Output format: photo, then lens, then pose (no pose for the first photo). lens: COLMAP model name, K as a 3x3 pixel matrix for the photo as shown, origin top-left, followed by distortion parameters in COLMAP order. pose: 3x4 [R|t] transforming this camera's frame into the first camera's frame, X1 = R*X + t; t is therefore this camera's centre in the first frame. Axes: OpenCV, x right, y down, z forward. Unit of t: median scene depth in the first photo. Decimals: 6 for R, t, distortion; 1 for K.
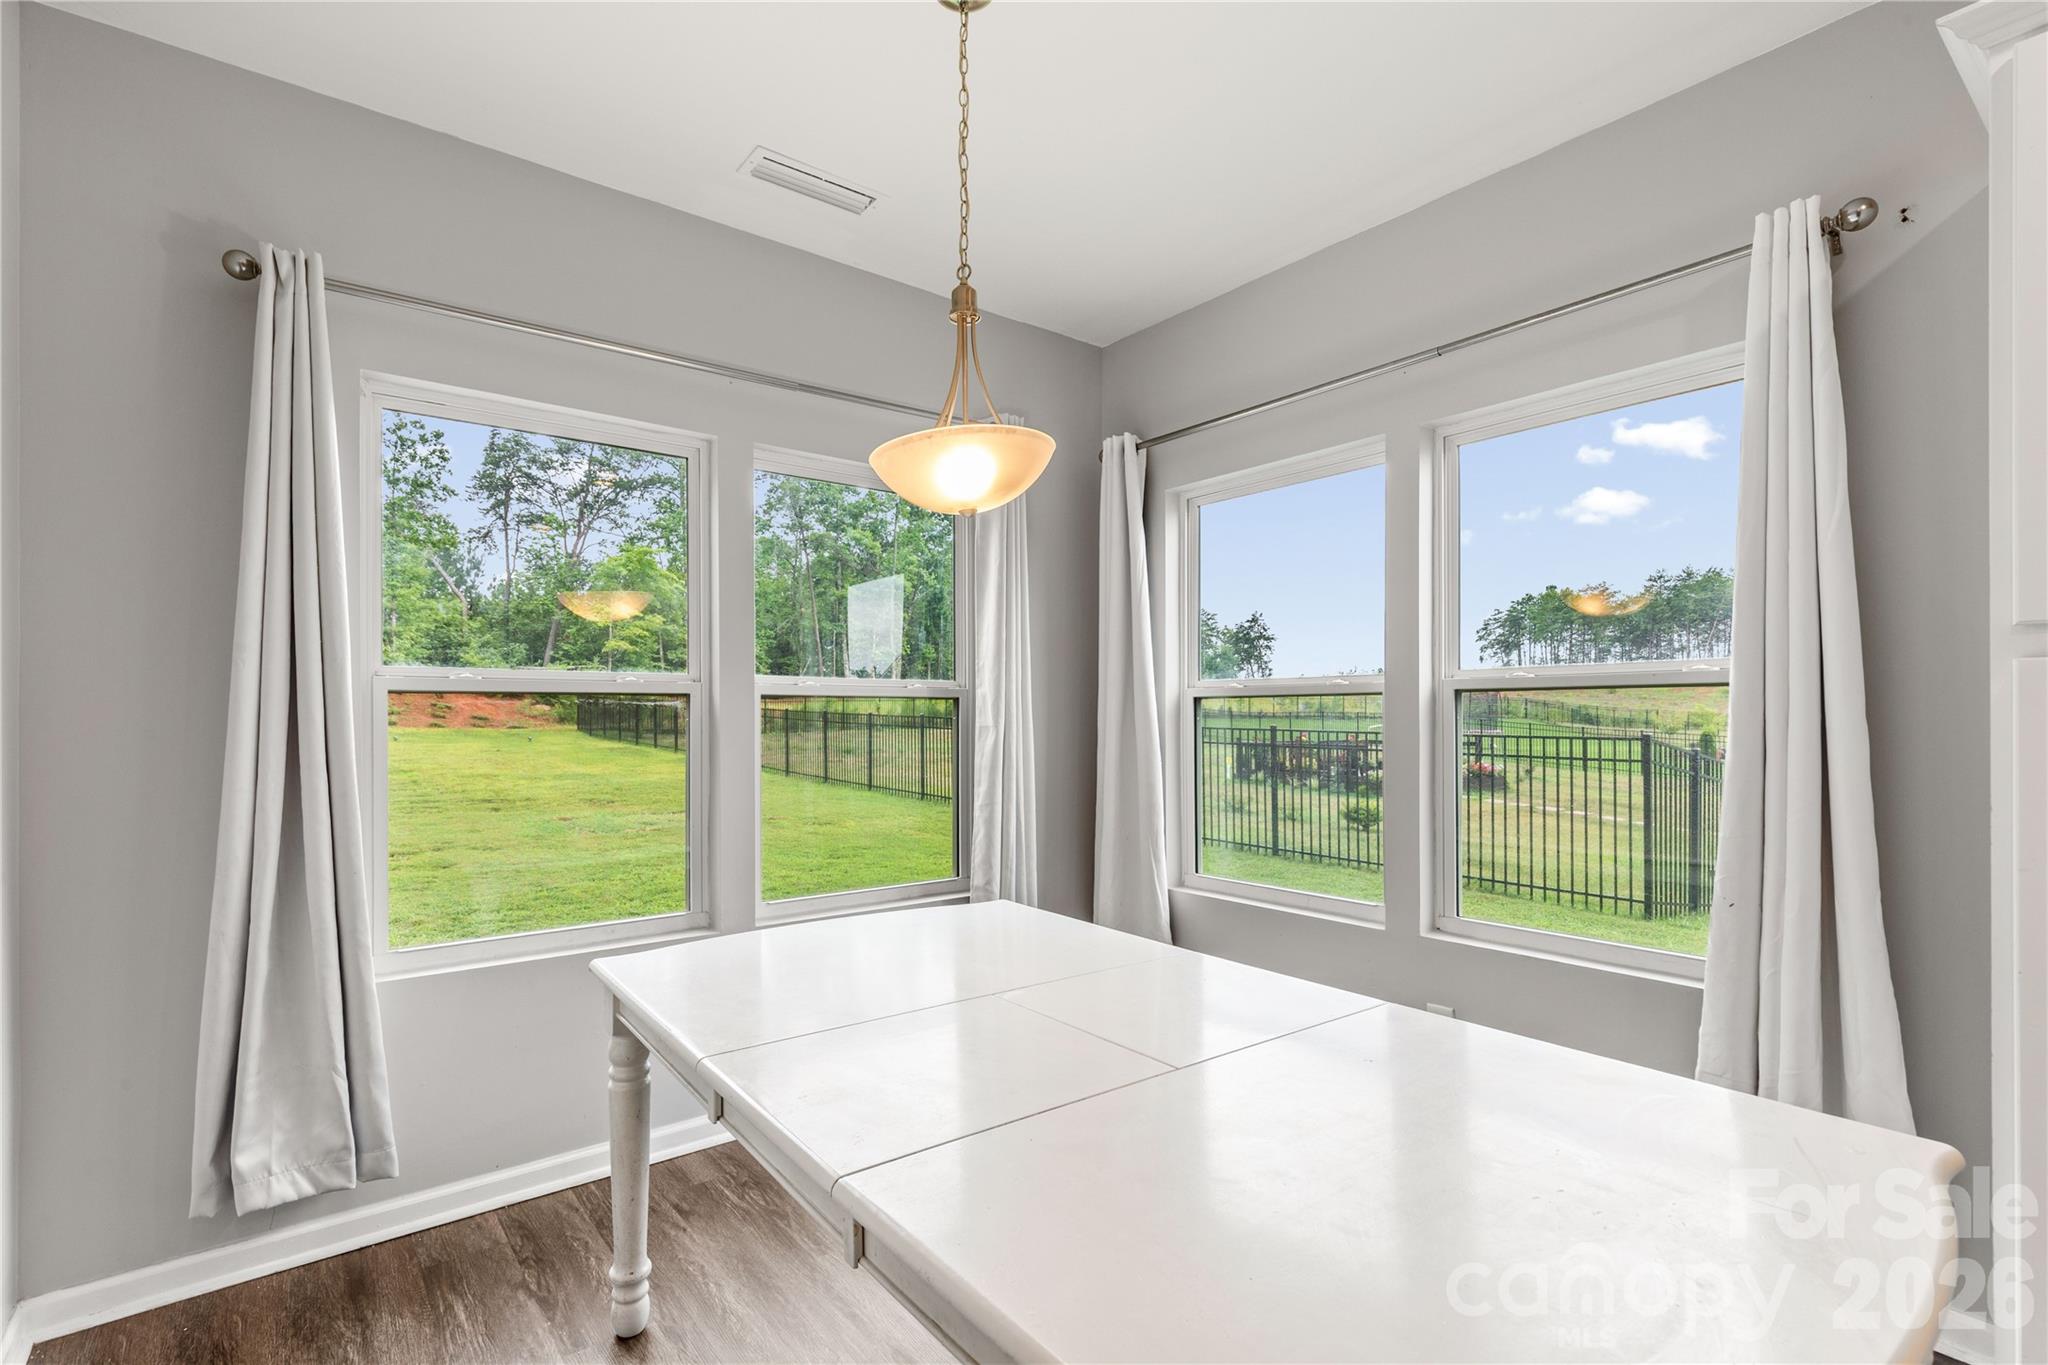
lens RADIAL K [[945.0, 0, 1023.8], [0, 945.0, 730.1], [0, 0, 1]] dist [0.007804, 0.000039]
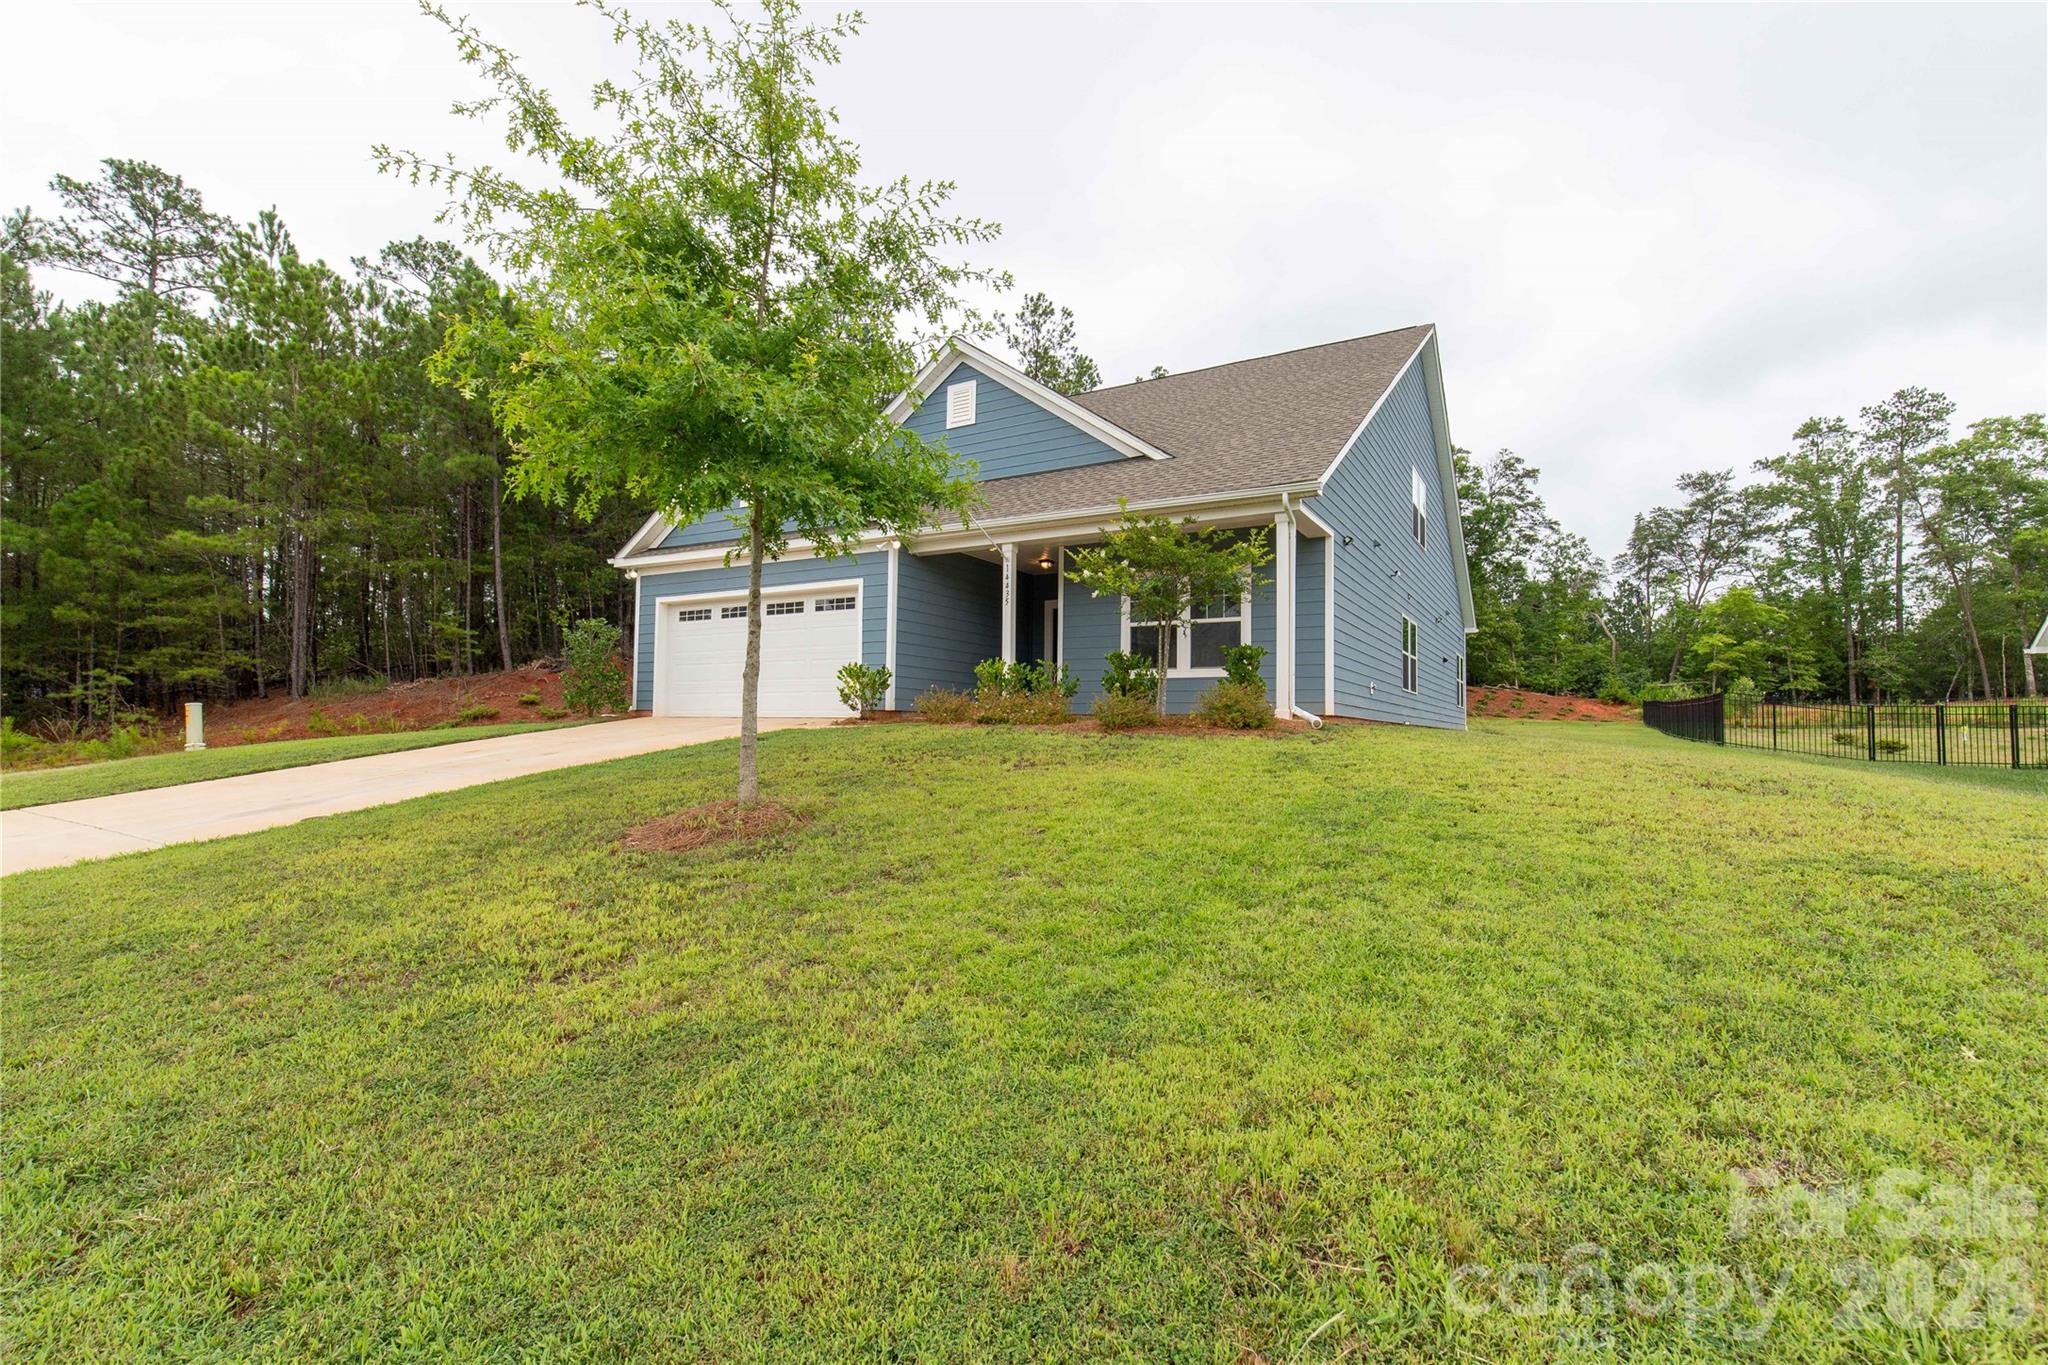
lens RADIAL K [[945.0, 0, 1019.6], [0, 945.0, 675.1], [0, 0, 1]] dist [0.007804, 0.000039]
pose [[0.350273, -0.044668, -0.935582, 1.331709], [-0.032138, 0.997701, -0.059666, 0.096474], [0.936096, 0.050968, 0.348033, -1.066816]]
